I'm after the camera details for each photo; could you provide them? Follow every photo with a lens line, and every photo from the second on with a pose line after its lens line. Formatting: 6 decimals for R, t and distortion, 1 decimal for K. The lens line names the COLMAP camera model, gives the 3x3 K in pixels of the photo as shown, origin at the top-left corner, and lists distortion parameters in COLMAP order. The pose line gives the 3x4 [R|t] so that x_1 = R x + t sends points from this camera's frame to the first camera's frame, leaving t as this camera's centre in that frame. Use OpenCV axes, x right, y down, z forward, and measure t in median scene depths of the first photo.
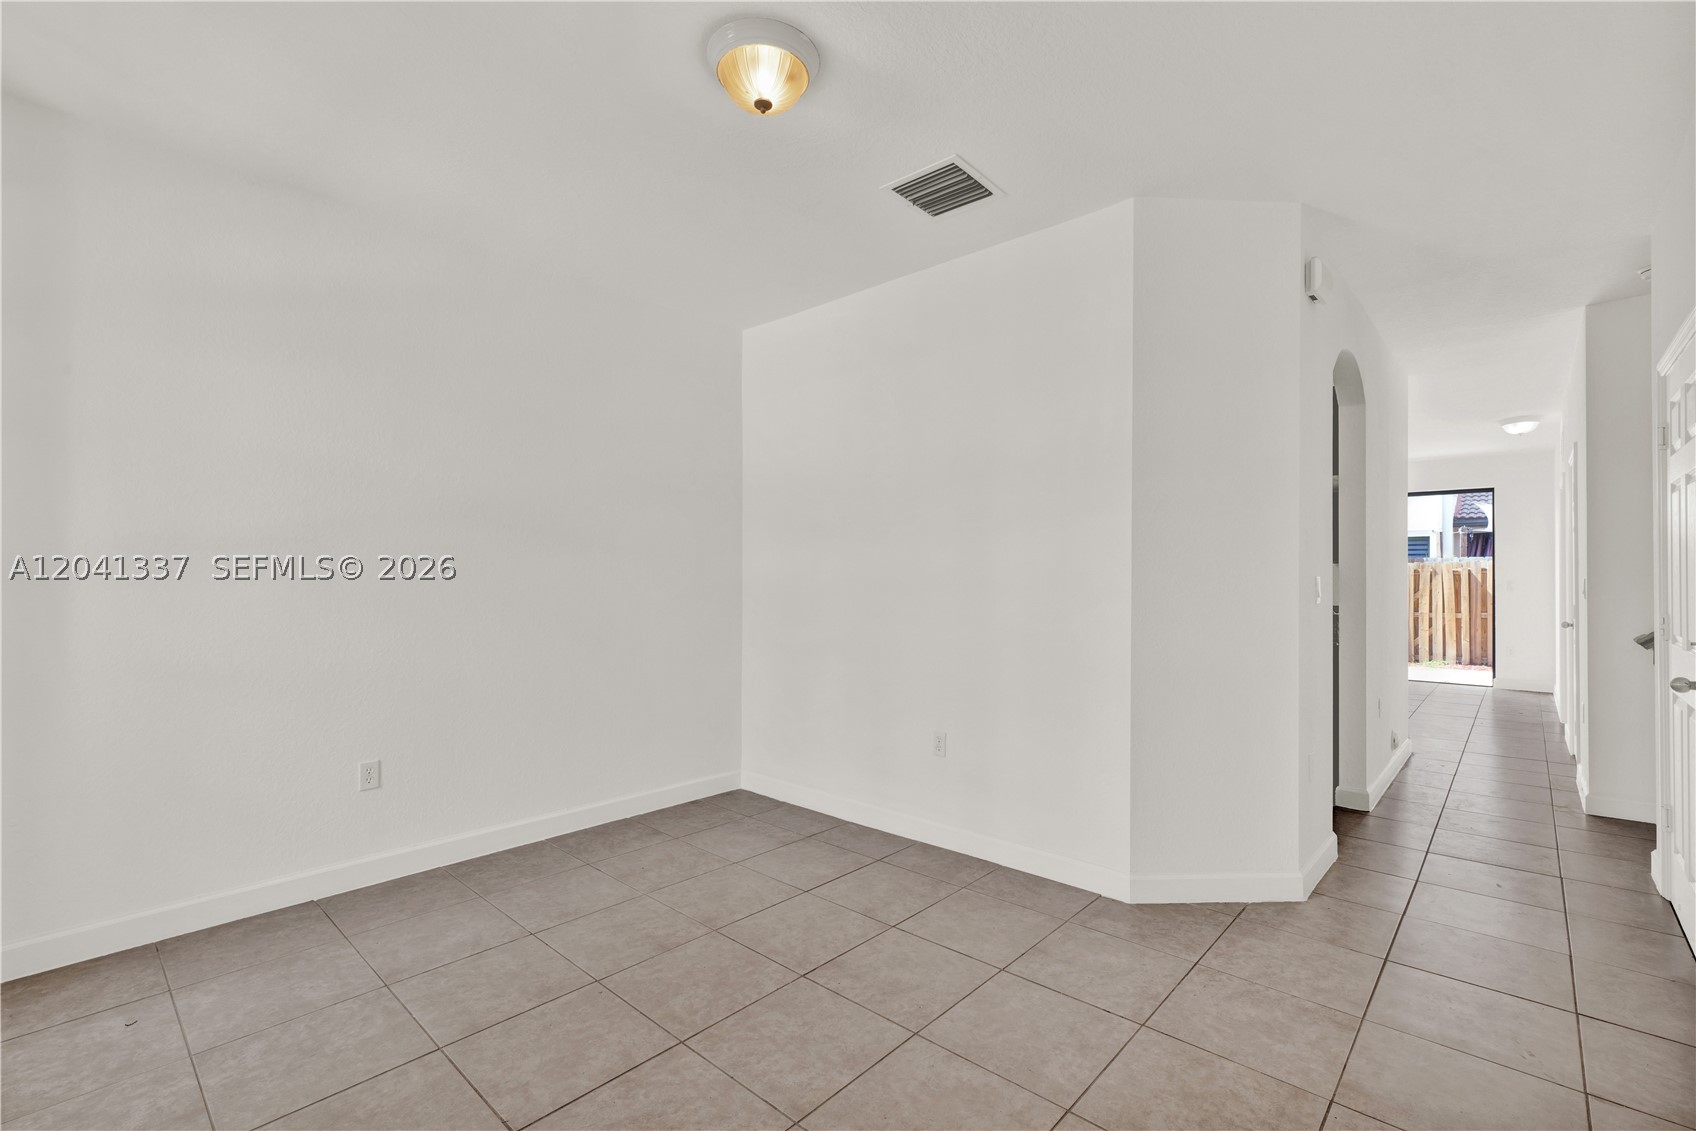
lens RADIAL K [[755.9, 0, 846.2], [0, 755.9, 571.0], [0, 0, 1]] dist [0.002999, -0.000396]
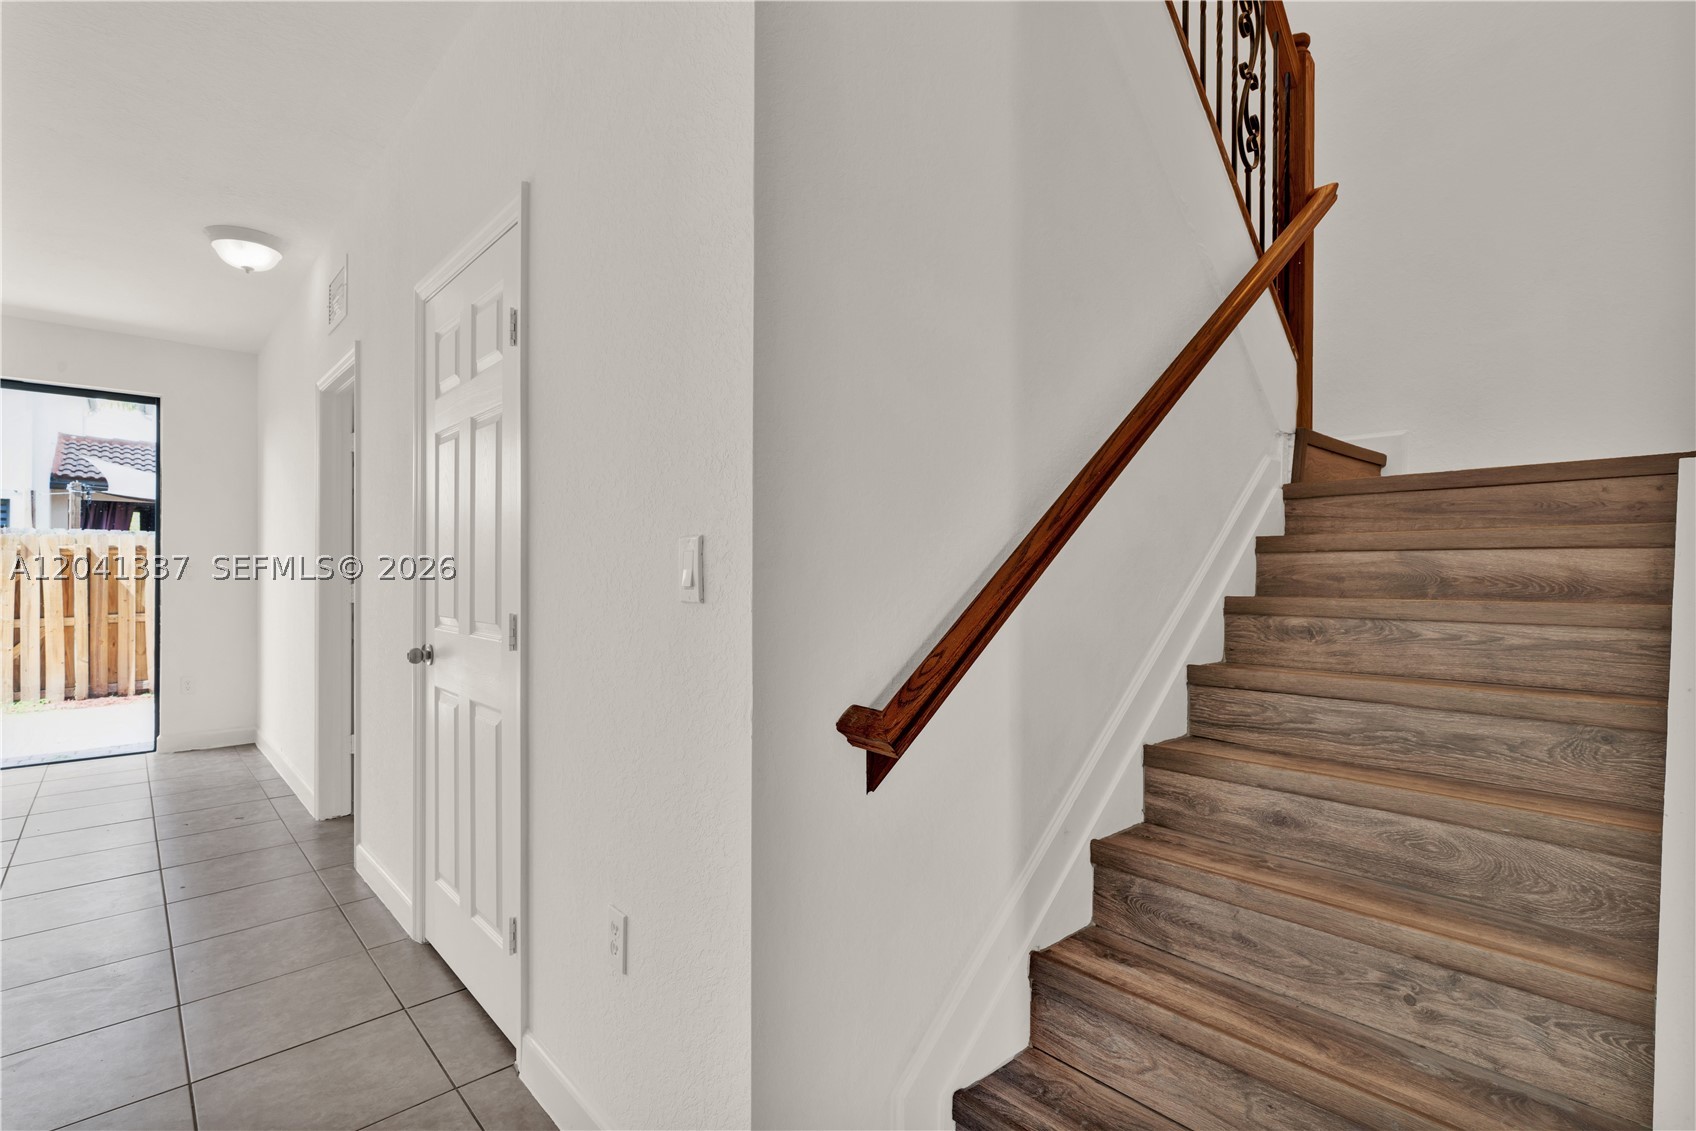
lens RADIAL K [[755.9, 0, 843.1], [0, 755.9, 569.2], [0, 0, 1]] dist [0.002999, -0.000396]
pose [[0.076001, -0.006003, 0.997090, 0.241075], [-0.009023, 0.999937, 0.006707, 0.005821], [-0.997067, -0.009507, 0.075942, 0.326127]]
